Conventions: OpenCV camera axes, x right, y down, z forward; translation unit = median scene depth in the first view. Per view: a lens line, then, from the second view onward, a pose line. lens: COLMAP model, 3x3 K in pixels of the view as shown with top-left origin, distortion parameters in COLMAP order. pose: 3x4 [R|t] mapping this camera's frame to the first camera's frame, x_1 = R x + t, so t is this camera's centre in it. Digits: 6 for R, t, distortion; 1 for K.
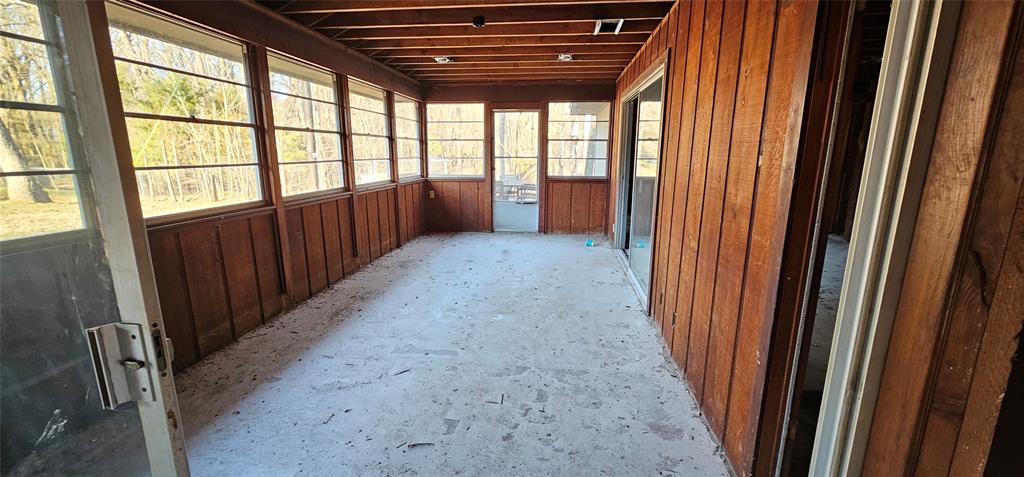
lens RADIAL K [[410.9, 0, 512.0], [0, 410.9, 238.5], [0, 0, 1]] dist [-0.001366, 0.000101]
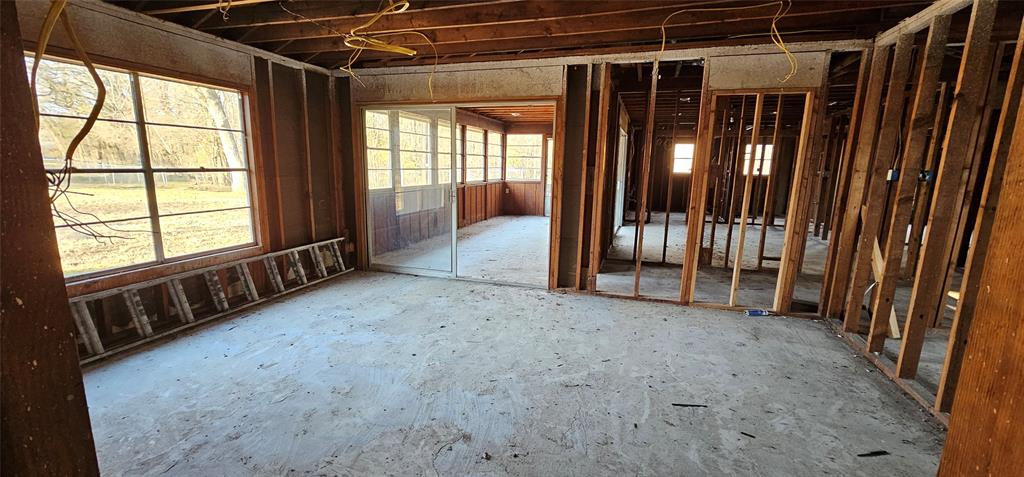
lens RADIAL K [[410.9, 0, 512.0], [0, 410.9, 238.5], [0, 0, 1]] dist [-0.001366, 0.000101]
pose [[0.979874, 0.050438, -0.193139, 0.231060], [-0.056014, 0.998153, -0.023513, 0.185958], [0.191596, 0.033858, 0.980890, -0.912791]]
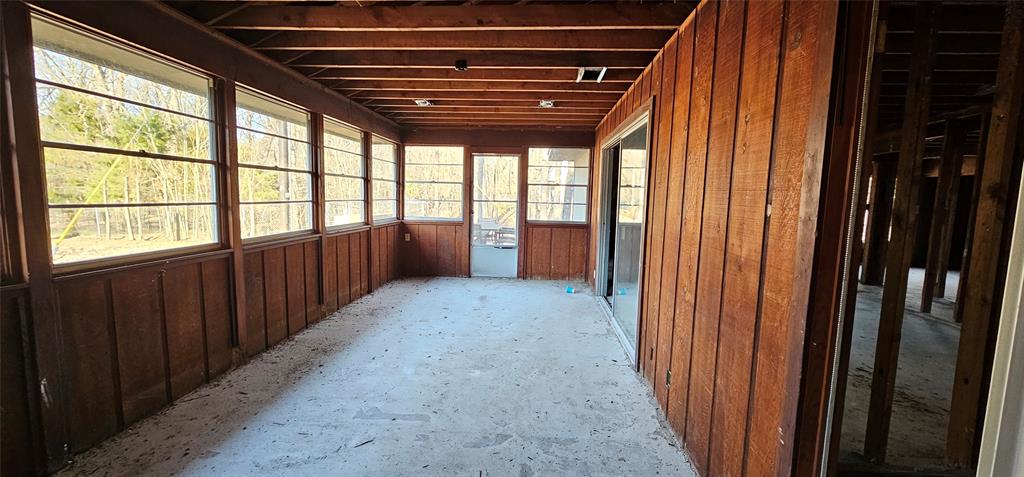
lens RADIAL K [[410.9, 0, 512.0], [0, 410.9, 238.5], [0, 0, 1]] dist [-0.001366, 0.000101]
pose [[0.998342, 0.013566, 0.055932, -0.006143], [-0.007663, 0.994501, -0.104444, -0.009478], [-0.057042, 0.103842, 0.992957, 0.045936]]
